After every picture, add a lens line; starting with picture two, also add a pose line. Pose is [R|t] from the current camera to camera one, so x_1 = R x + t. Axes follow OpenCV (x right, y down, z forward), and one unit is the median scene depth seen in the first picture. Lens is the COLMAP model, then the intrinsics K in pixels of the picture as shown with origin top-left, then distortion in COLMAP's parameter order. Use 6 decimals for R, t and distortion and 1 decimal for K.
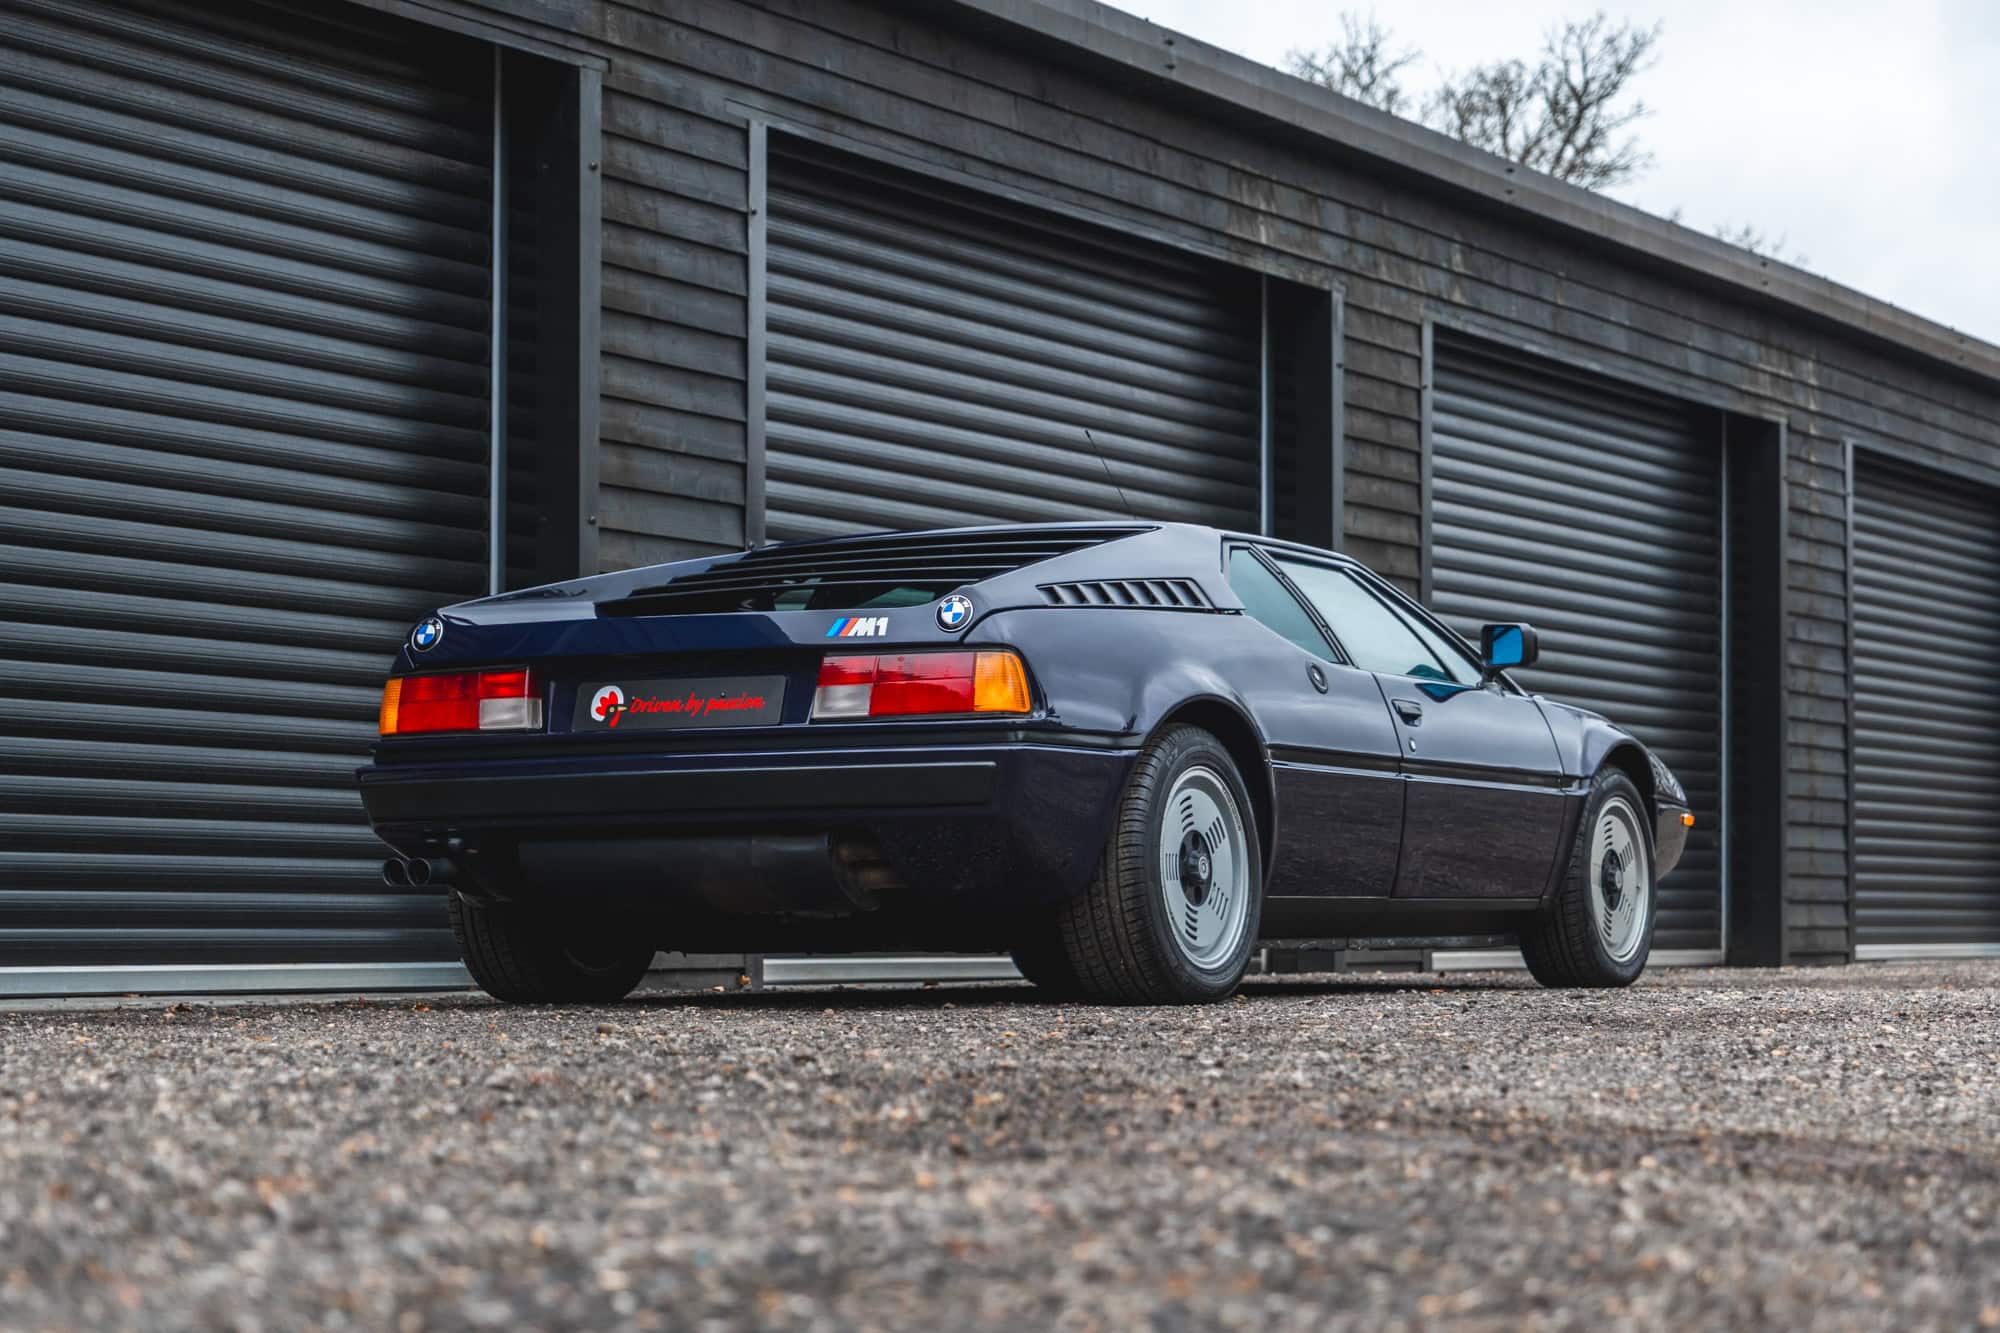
lens RADIAL K [[4230.3, 0, 1007.9], [0, 4230.3, 680.8], [0, 0, 1]] dist [-0.010789, 0.000000]
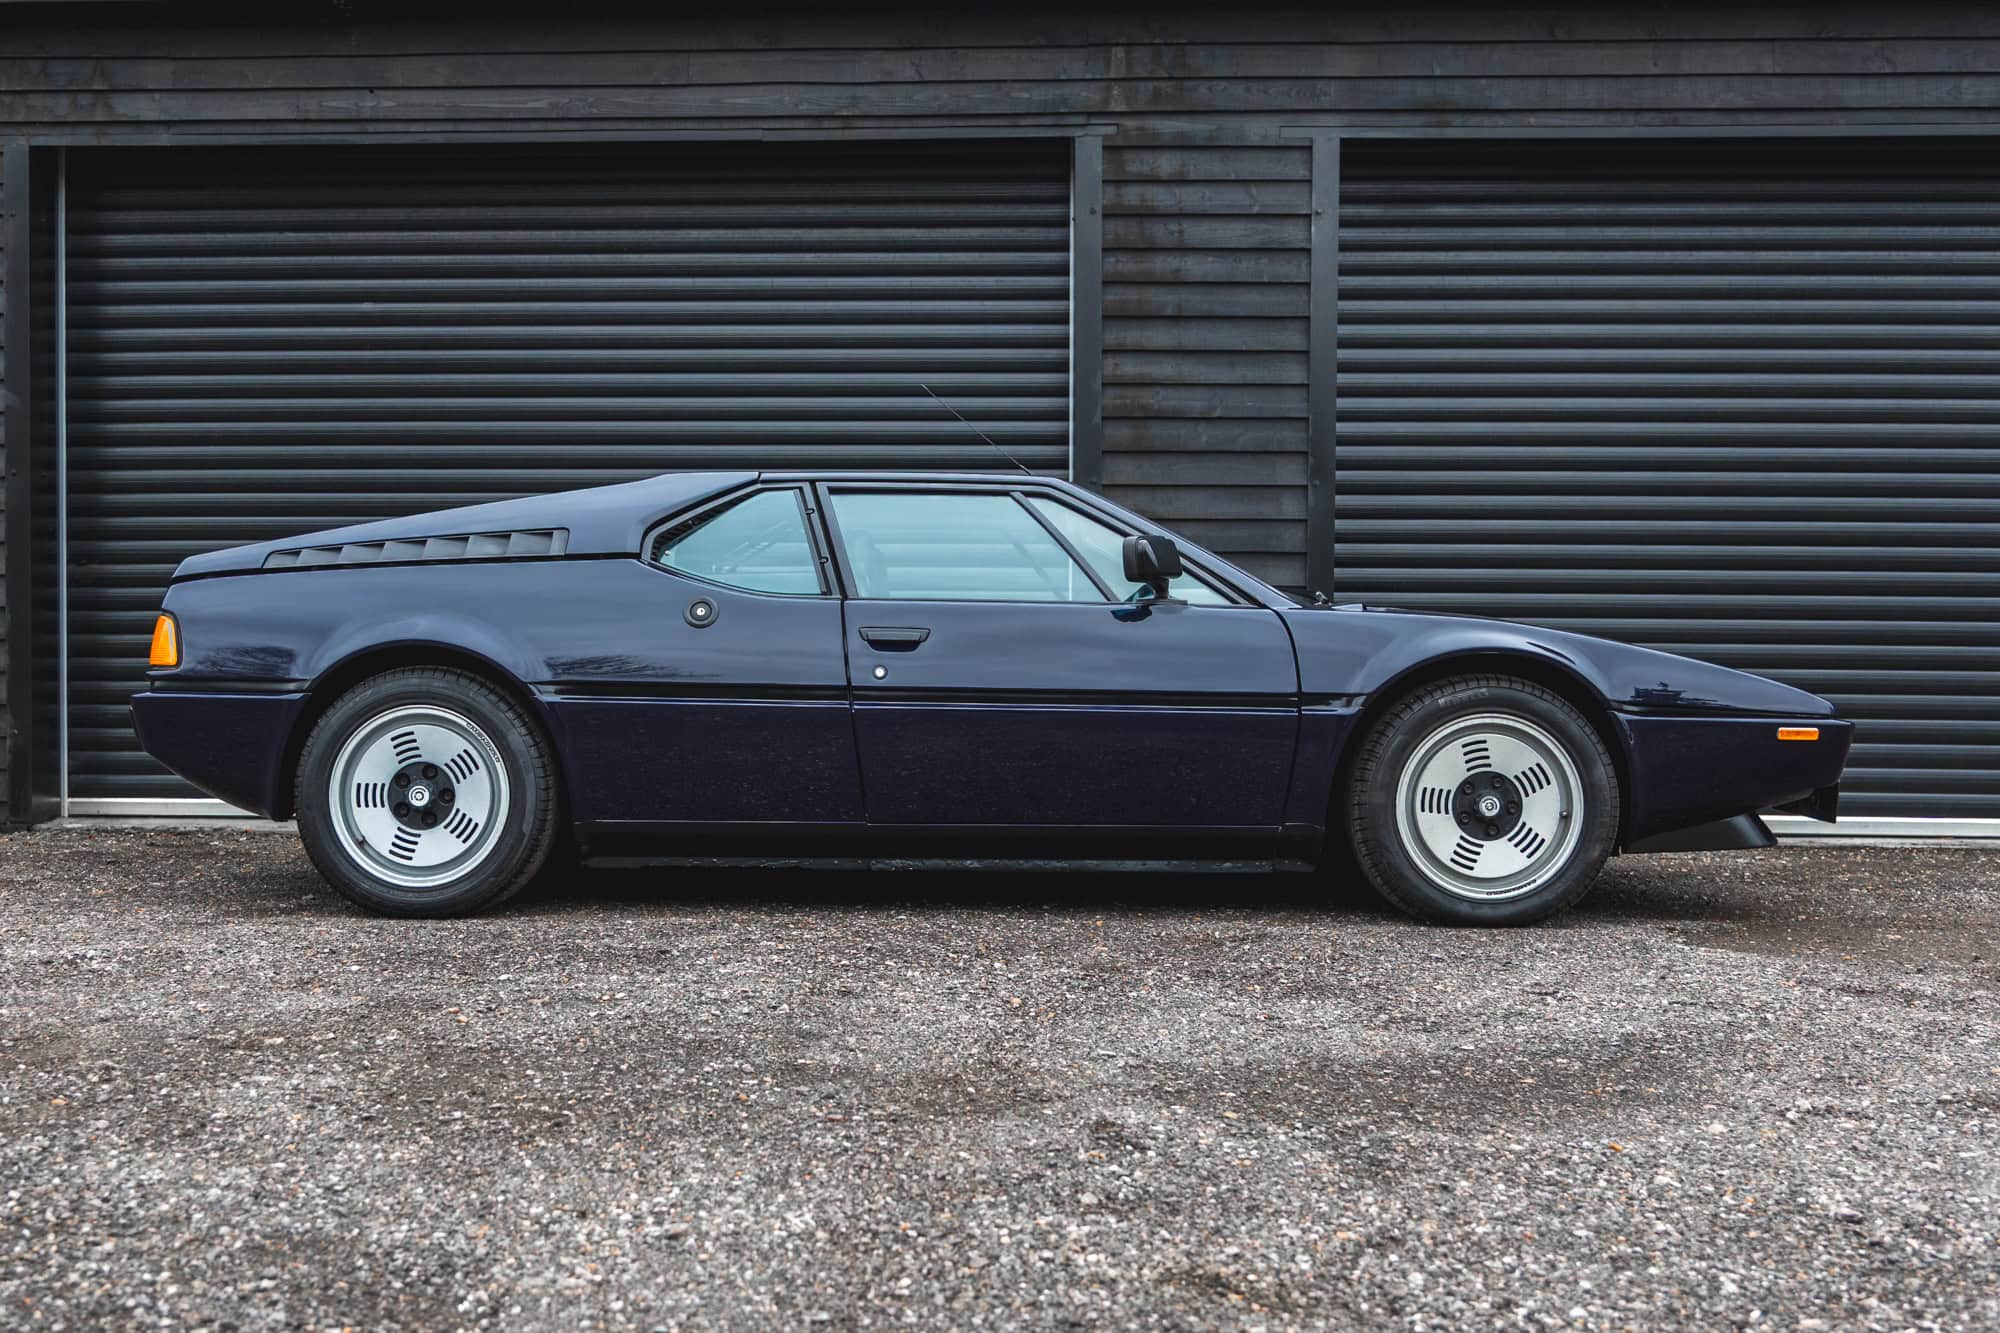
lens RADIAL K [[2071.3, 0, 999.8], [0, 2071.3, 662.5], [0, 0, 1]] dist [-0.020659, 0.000000]
pose [[0.456936, 0.002125, -0.889497, 0.418461], [0.043648, 0.998739, 0.024808, 0.001335], [0.888428, -0.050161, 0.456267, 0.612623]]
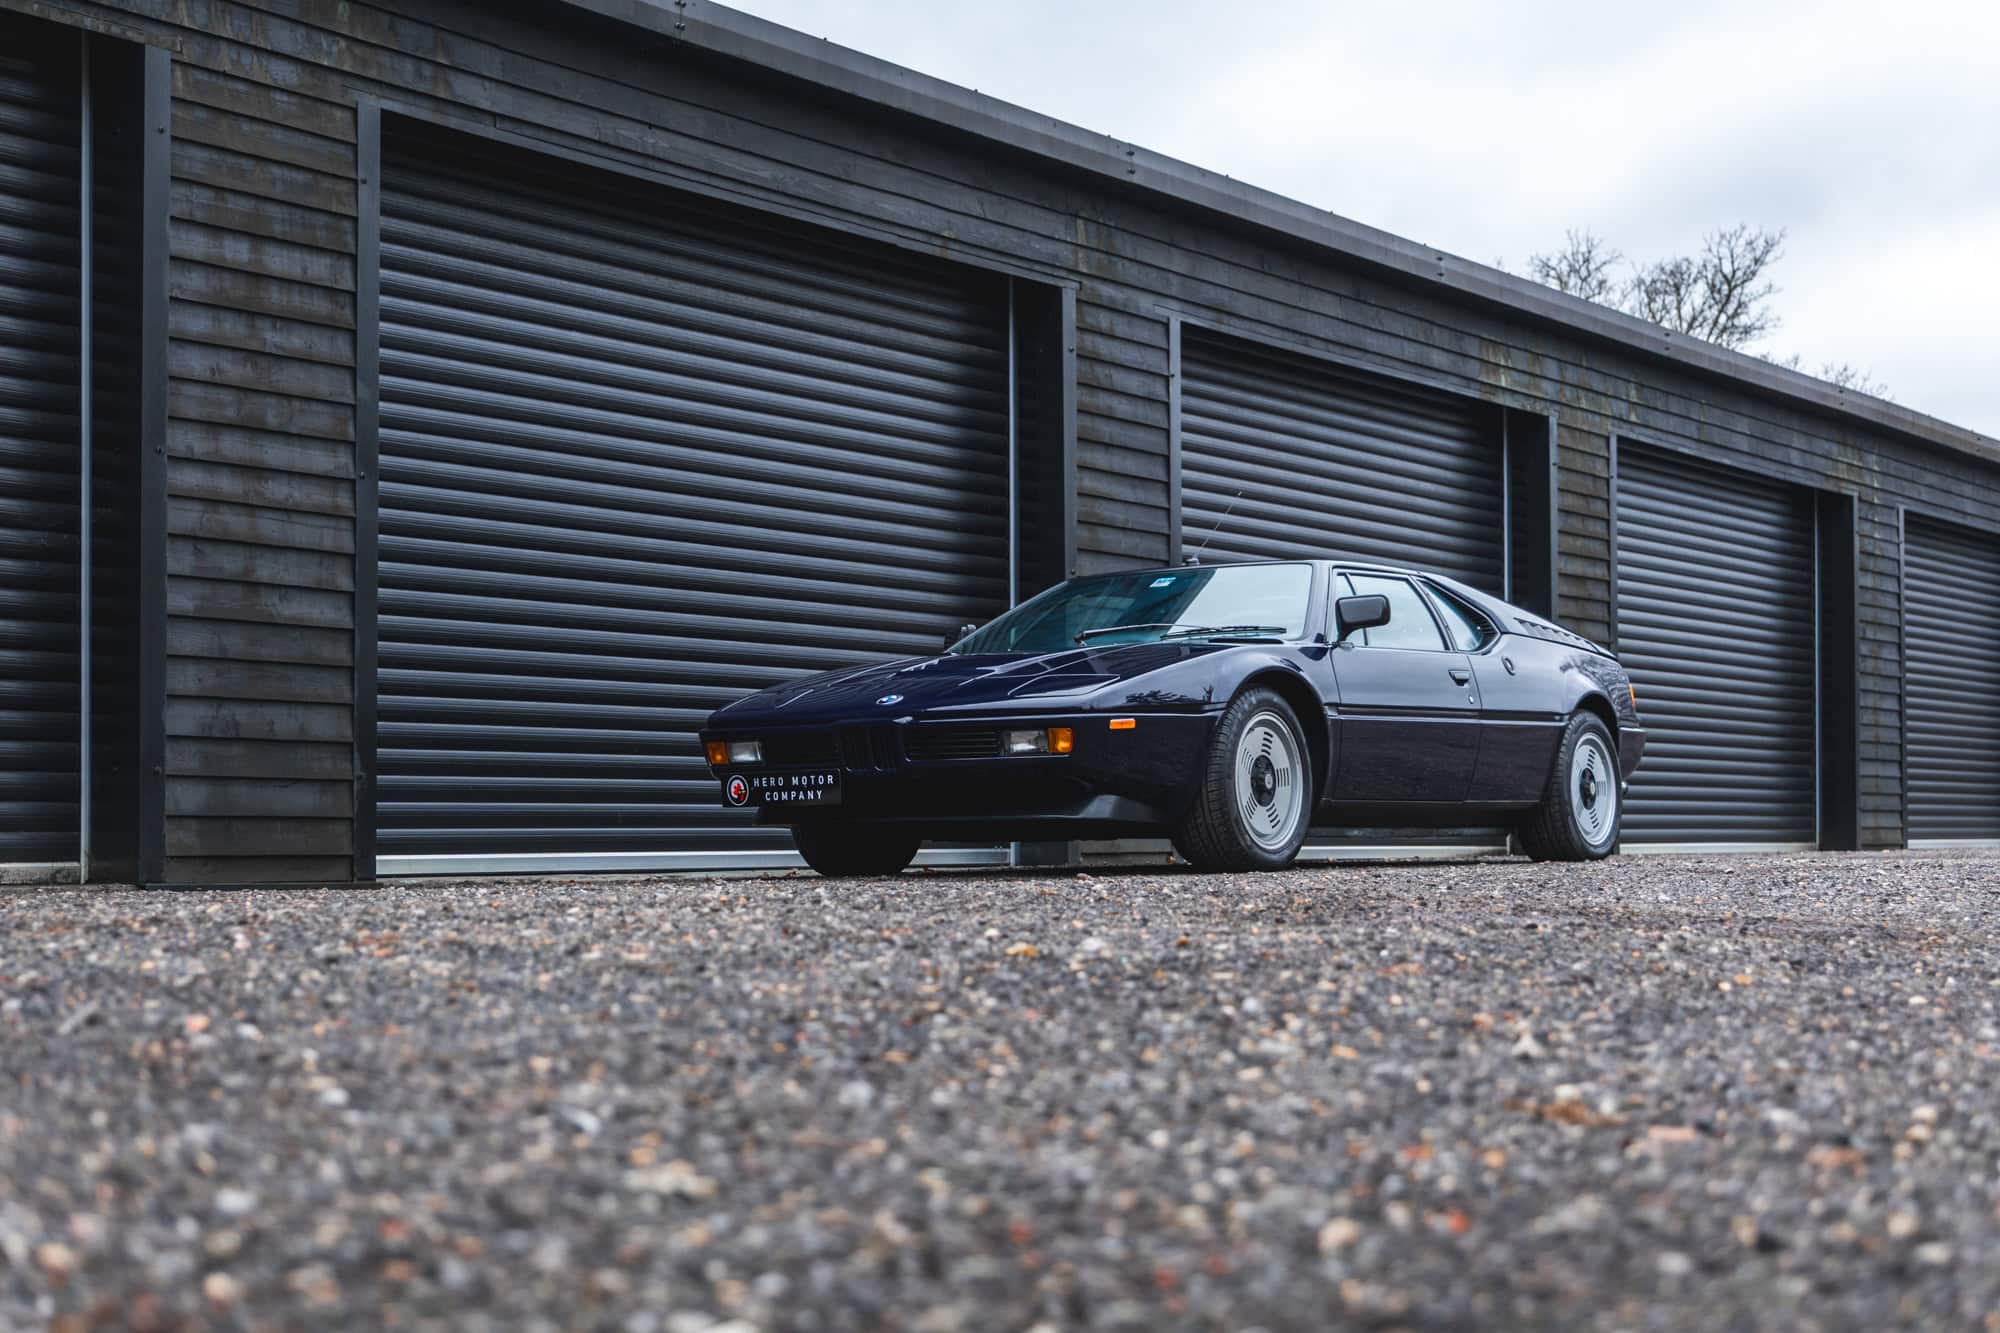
lens RADIAL K [[2795.8, 0, 991.5], [0, 2795.8, 672.3], [0, 0, 1]] dist [-0.010458, 0.000000]
pose [[0.991598, -0.012288, -0.128774, 0.005743], [0.011881, 0.999922, -0.003929, 0.003447], [0.128812, 0.002366, 0.991666, -0.043582]]
